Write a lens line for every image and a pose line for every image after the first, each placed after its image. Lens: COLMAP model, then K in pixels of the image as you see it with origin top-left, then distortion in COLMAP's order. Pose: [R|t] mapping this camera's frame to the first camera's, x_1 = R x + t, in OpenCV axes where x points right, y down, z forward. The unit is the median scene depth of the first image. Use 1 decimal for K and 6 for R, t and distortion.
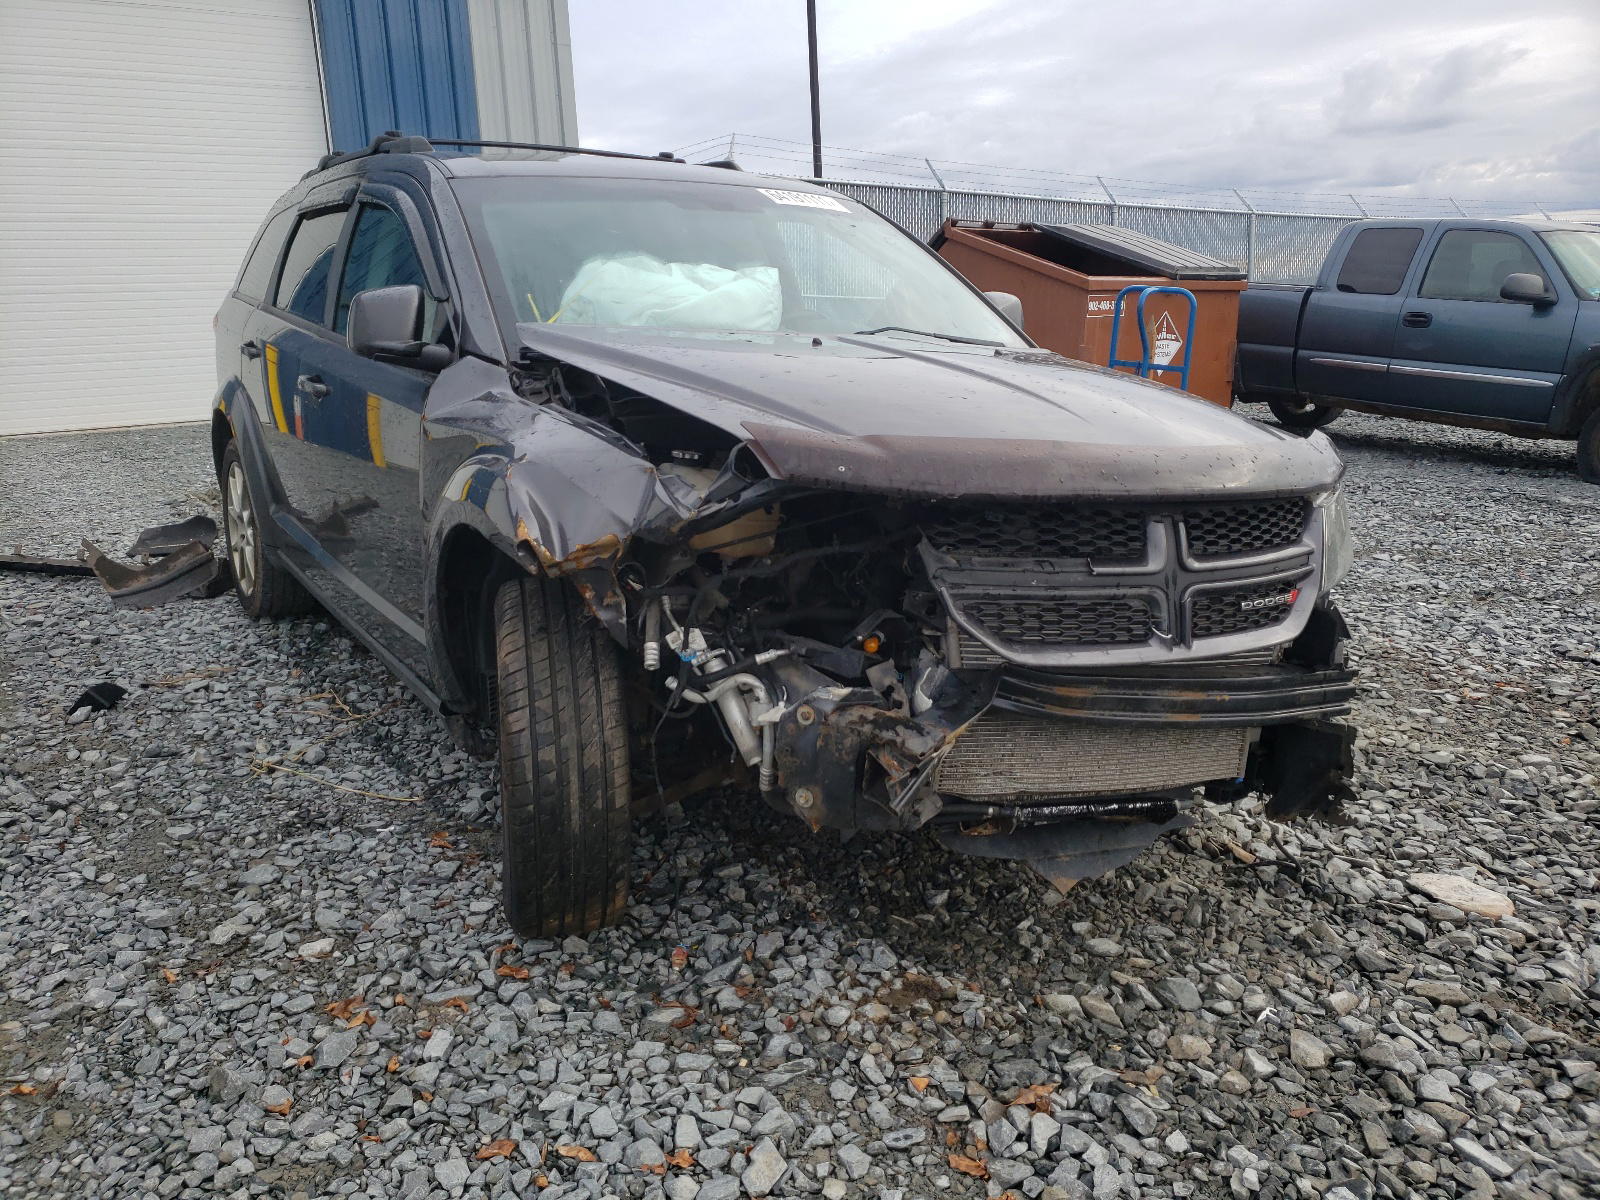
lens RADIAL K [[1213.9, 0, 800.6], [0, 1213.9, 592.5], [0, 0, 1]] dist [0.010210, 0.007623]
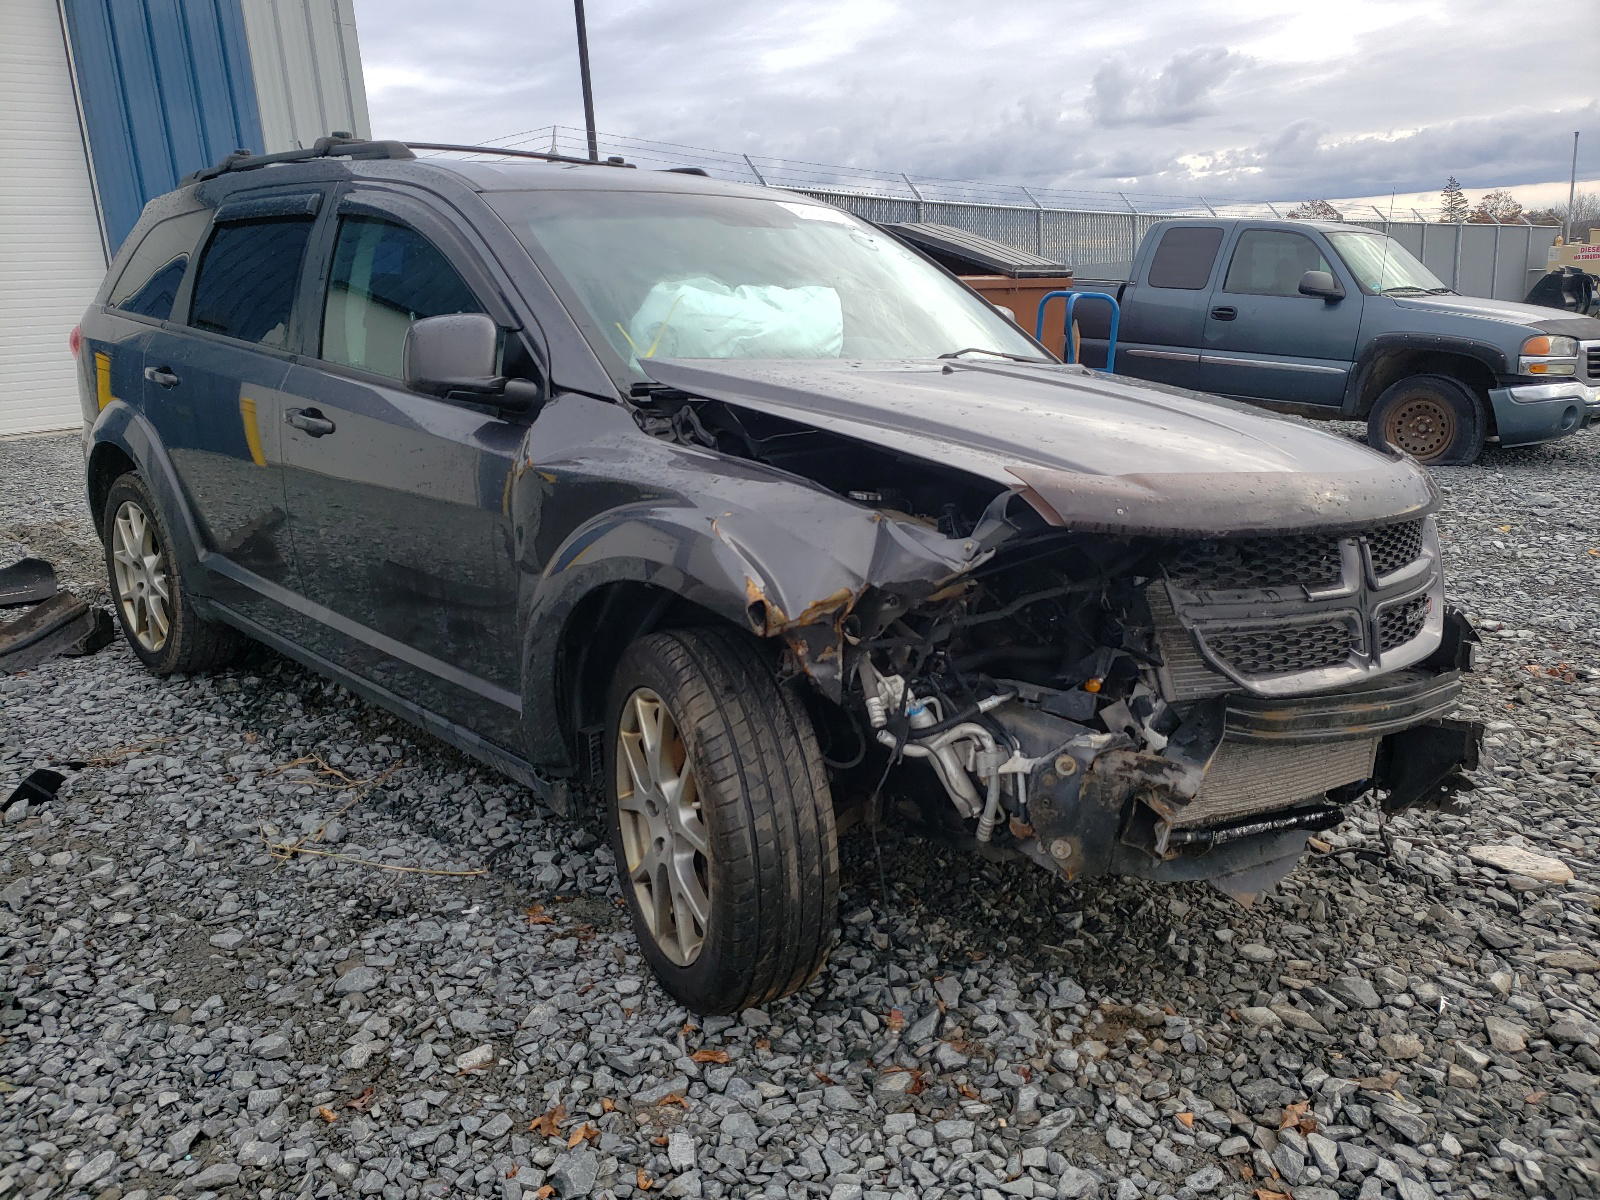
lens RADIAL K [[1206.7, 0, 800.0], [0, 1206.7, 600.0], [0, 0, 1]] dist [0.008112, 0.016810]
pose [[0.977797, -0.060187, 0.200726, -0.332796], [0.056828, 0.998131, 0.022458, -0.054873], [-0.201703, -0.010553, 0.979390, 0.079129]]
